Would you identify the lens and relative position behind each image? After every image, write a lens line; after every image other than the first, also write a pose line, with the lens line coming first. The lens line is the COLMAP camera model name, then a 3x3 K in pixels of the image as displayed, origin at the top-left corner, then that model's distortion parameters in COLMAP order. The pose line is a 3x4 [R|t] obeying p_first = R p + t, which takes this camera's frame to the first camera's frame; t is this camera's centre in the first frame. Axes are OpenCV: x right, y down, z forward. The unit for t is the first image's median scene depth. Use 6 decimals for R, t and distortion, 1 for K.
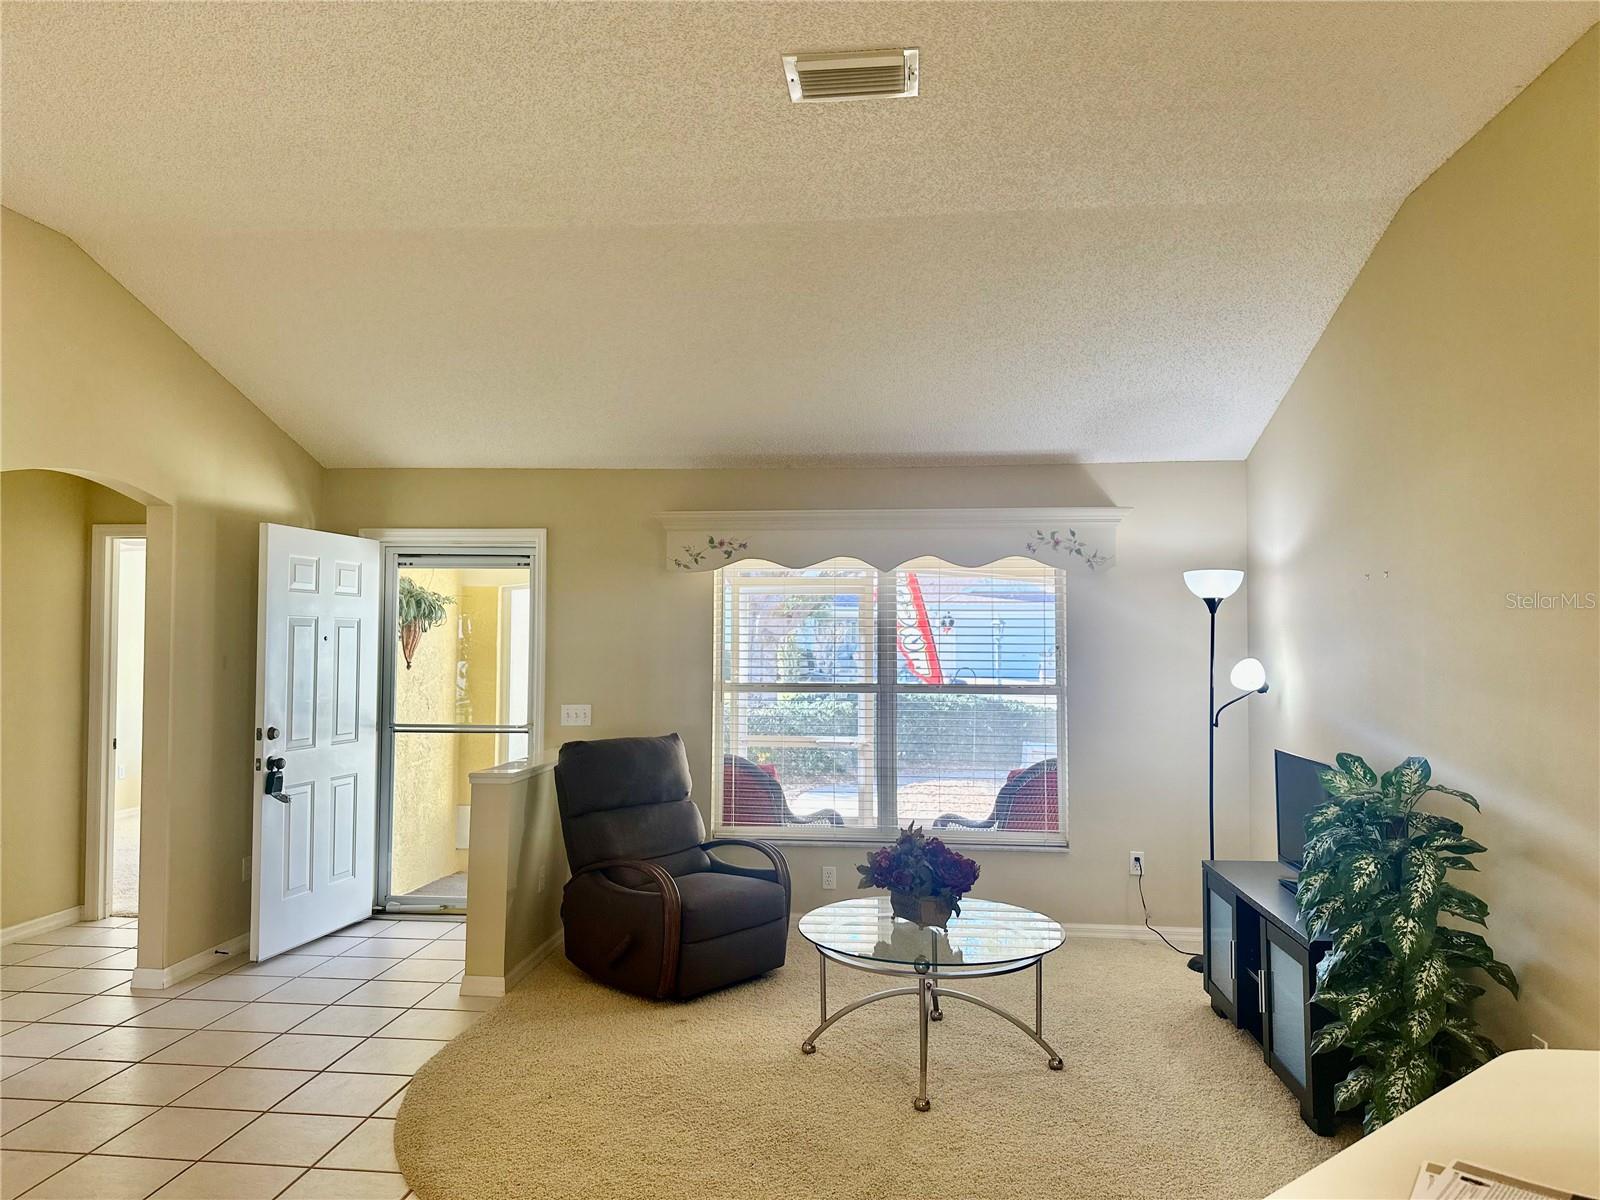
lens RADIAL K [[1123.8, 0, 800.0], [0, 1123.8, 600.0], [0, 0, 1]] dist [0.152537, -0.320192]
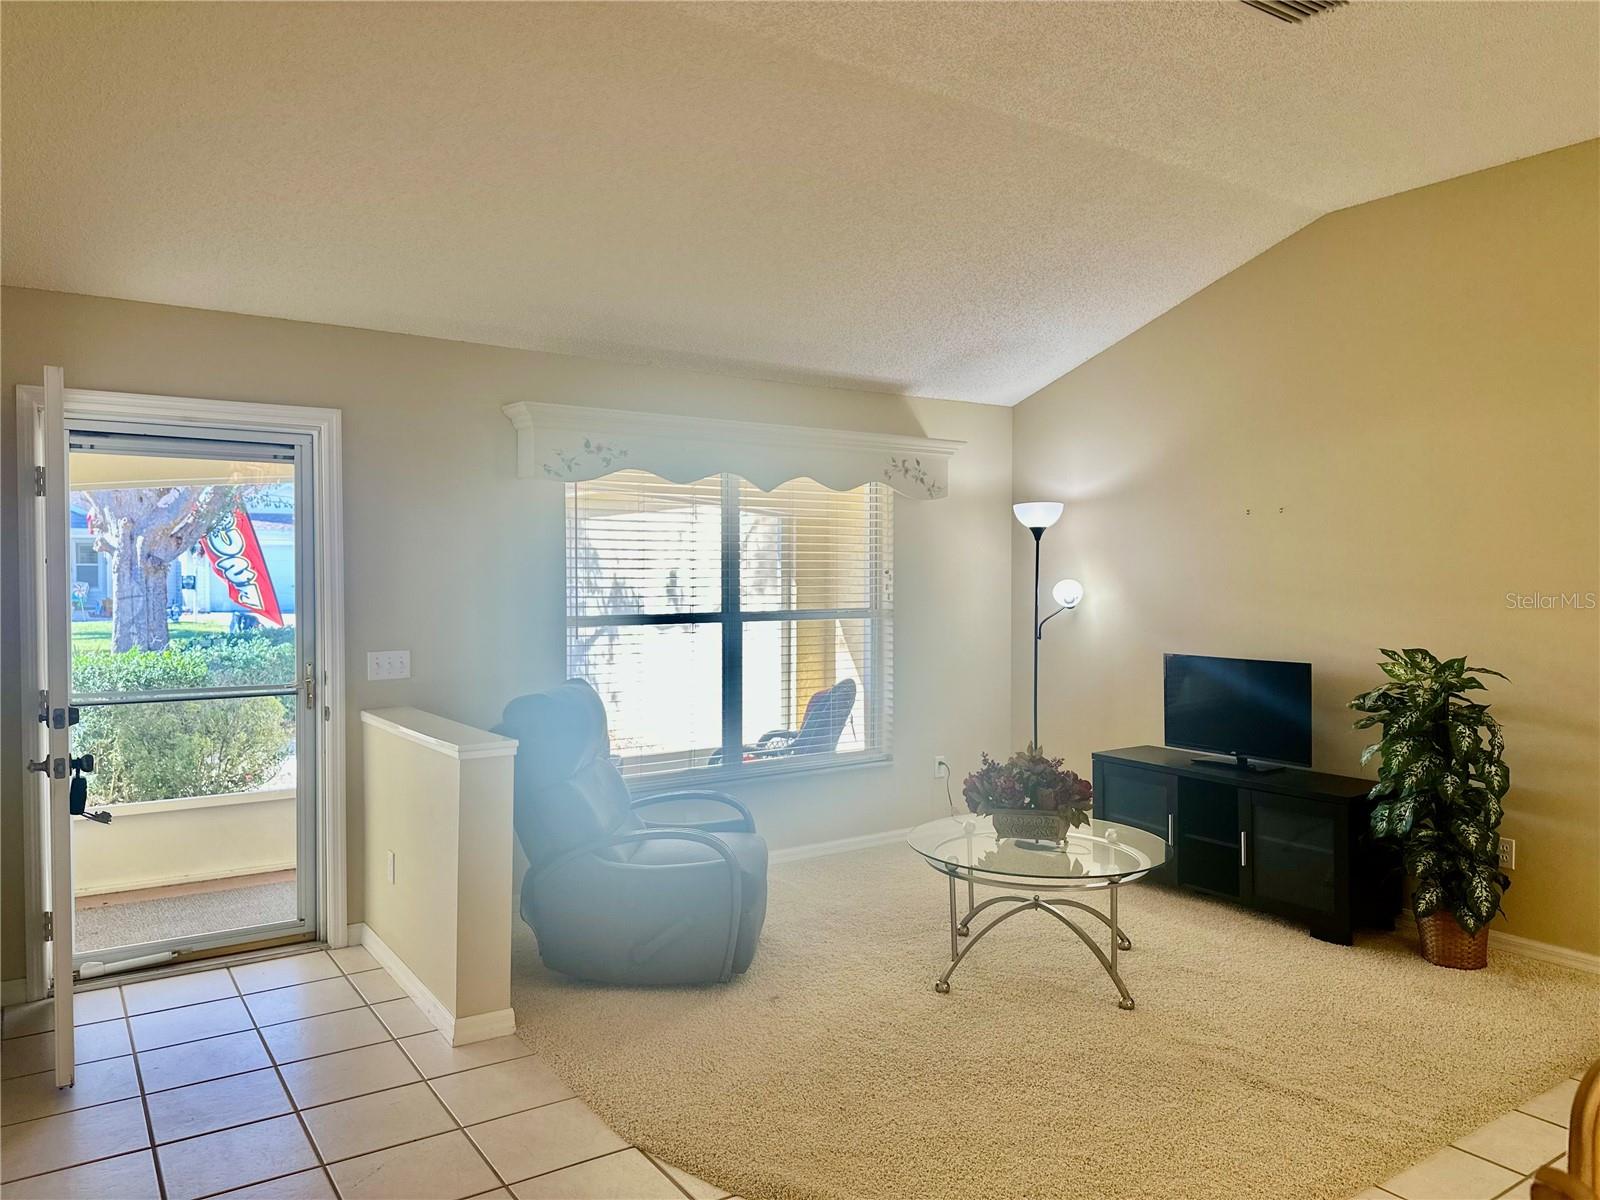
lens RADIAL K [[1123.8, 0, 800.0], [0, 1123.8, 600.0], [0, 0, 1]] dist [0.152537, -0.320192]
pose [[0.757224, -0.020303, 0.652840, -0.524313], [-0.021916, 0.998164, 0.056463, 0.011480], [-0.652788, -0.057063, 0.755389, 0.275789]]
